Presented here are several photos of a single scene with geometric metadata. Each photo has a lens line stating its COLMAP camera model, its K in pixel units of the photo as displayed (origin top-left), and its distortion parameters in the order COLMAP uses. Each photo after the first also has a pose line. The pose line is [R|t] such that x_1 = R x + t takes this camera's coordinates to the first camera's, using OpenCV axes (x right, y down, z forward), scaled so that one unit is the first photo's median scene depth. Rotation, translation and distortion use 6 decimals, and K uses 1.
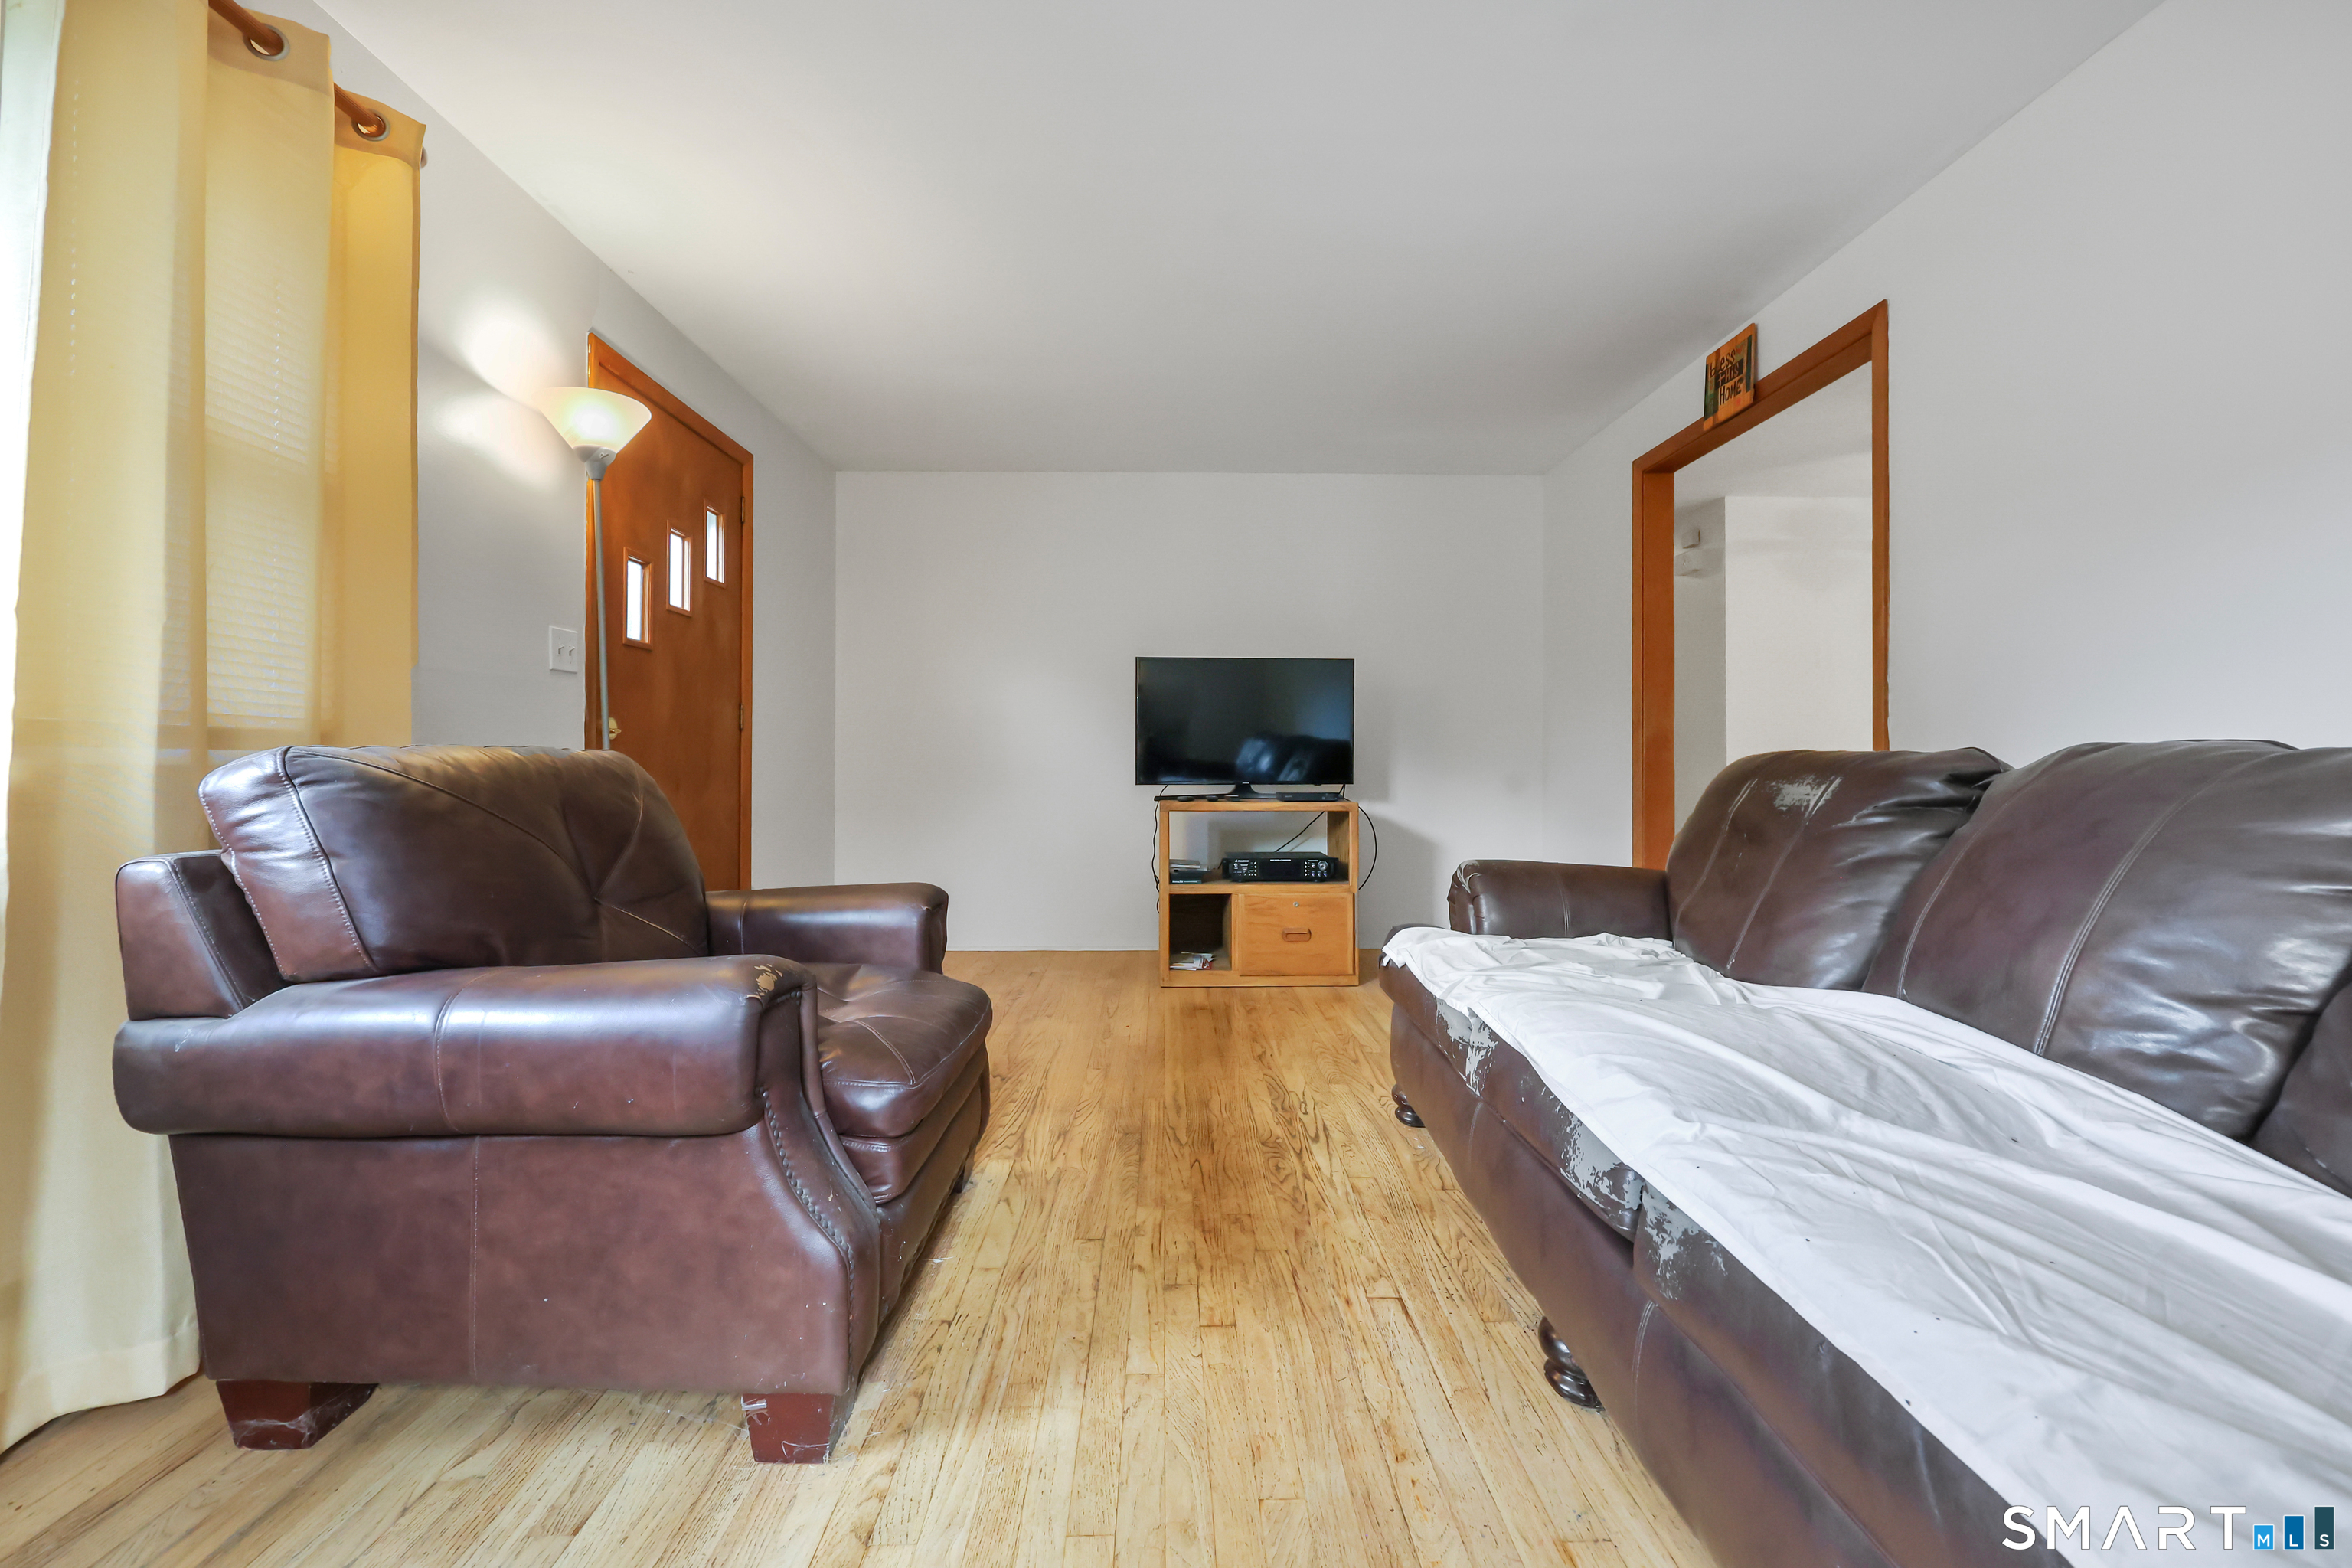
lens RADIAL K [[947.1, 0, 1178.5], [0, 947.1, 761.5], [0, 0, 1]] dist [0.000240, 0.000177]
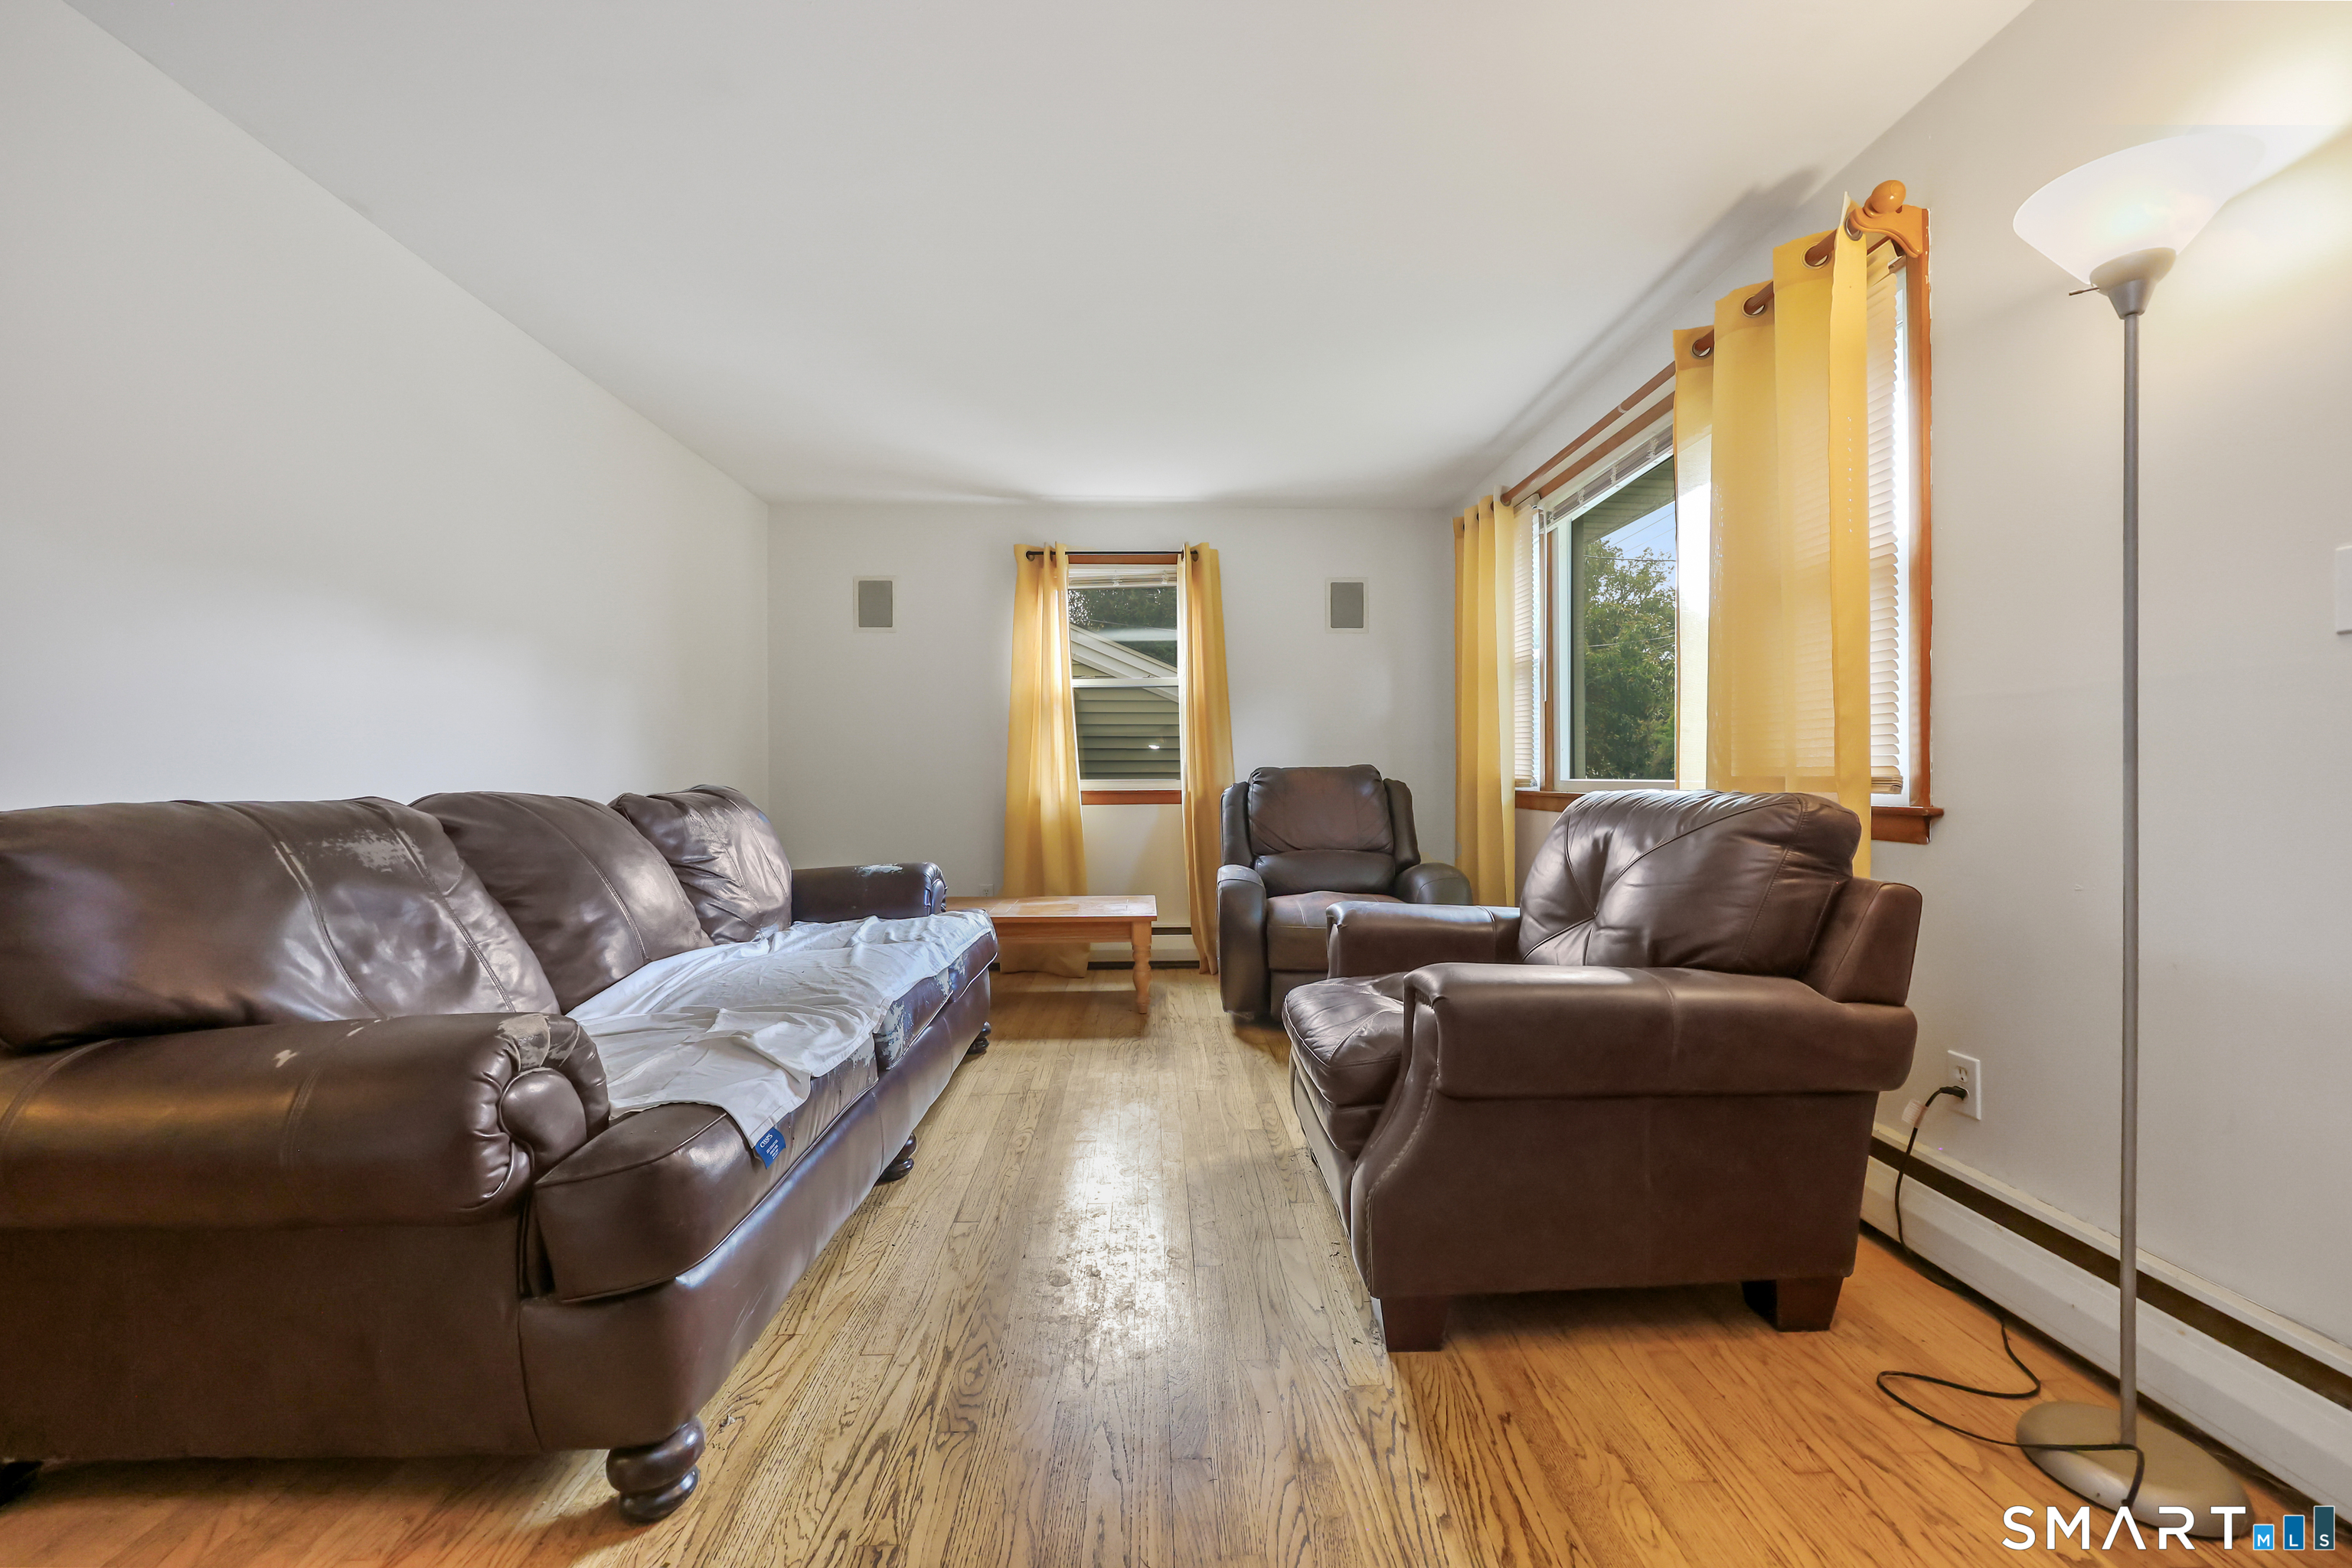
lens RADIAL K [[947.1, 0, 1181.7], [0, 947.1, 781.7], [0, 0, 1]] dist [0.000240, 0.000177]
pose [[-0.999815, 0.002839, -0.019040, -0.042100], [0.002805, 0.999994, 0.001780, -0.026439], [0.019045, 0.001726, -0.999817, 1.850735]]
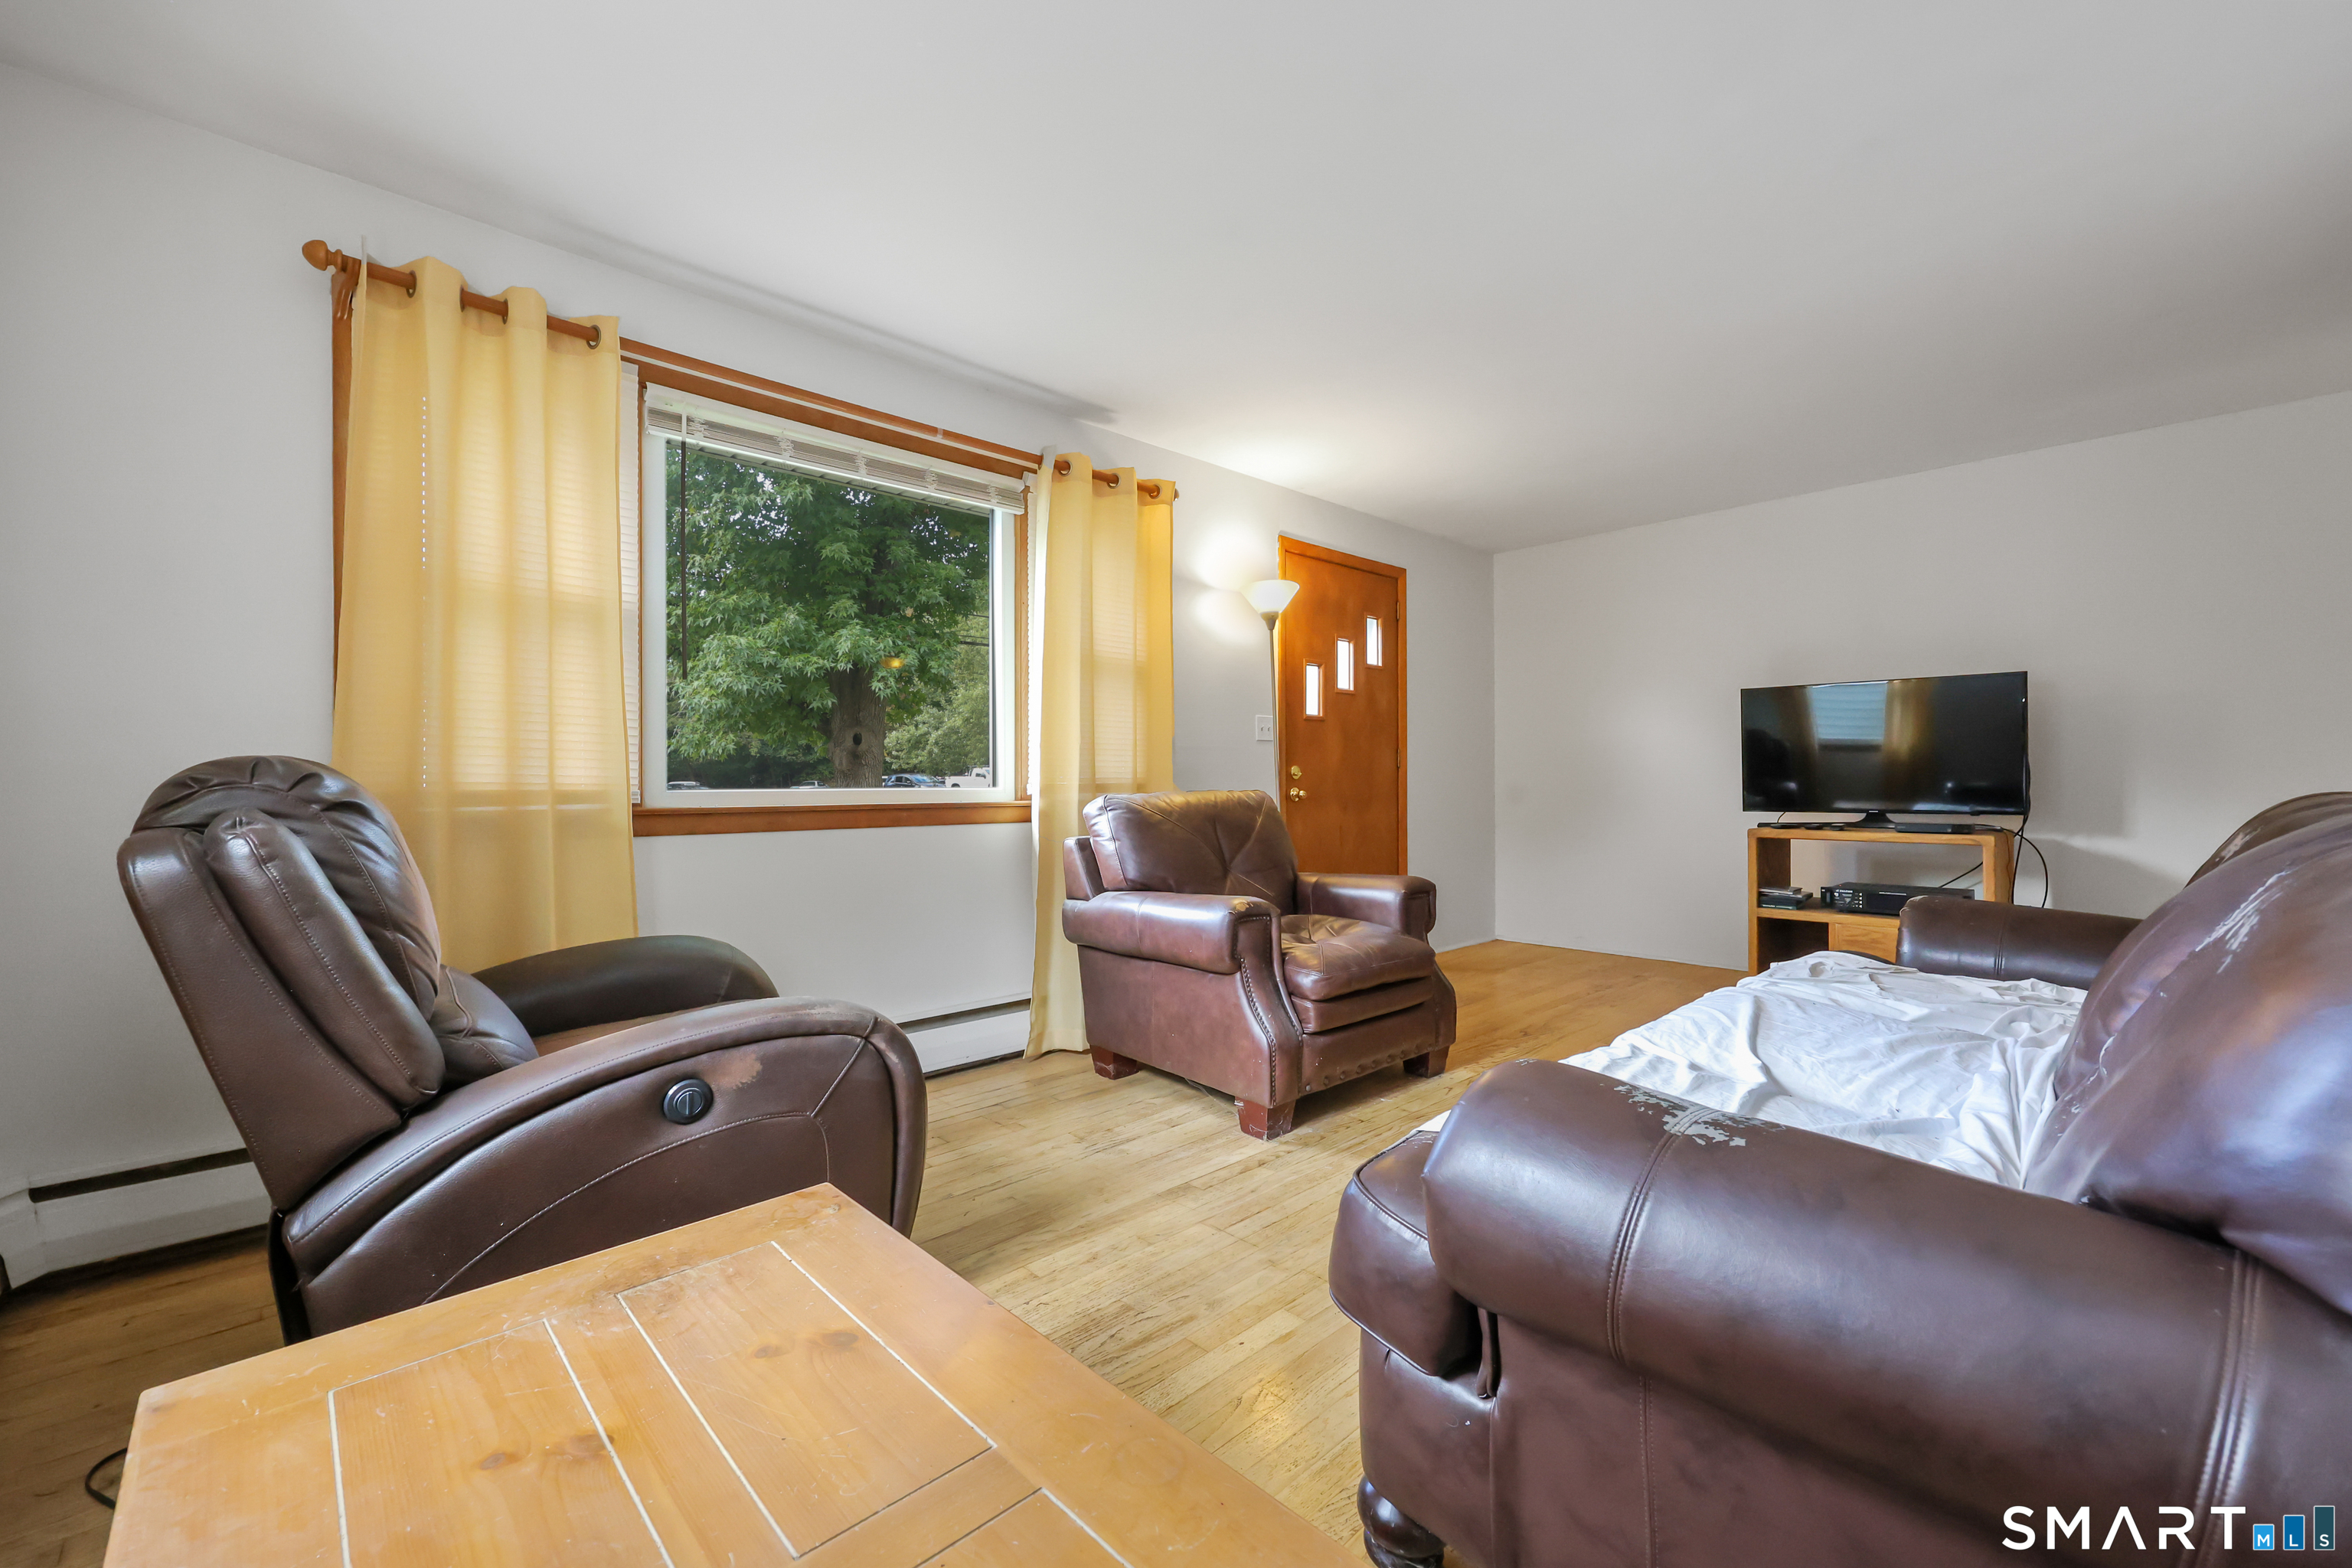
lens RADIAL K [[947.1, 0, 1189.2], [0, 947.1, 787.6], [0, 0, 1]] dist [0.000240, 0.000177]
pose [[0.682337, -0.001423, -0.731037, 0.631005], [0.009625, 0.999929, 0.007037, -0.031174], [0.730975, -0.011838, 0.682302, -0.324804]]
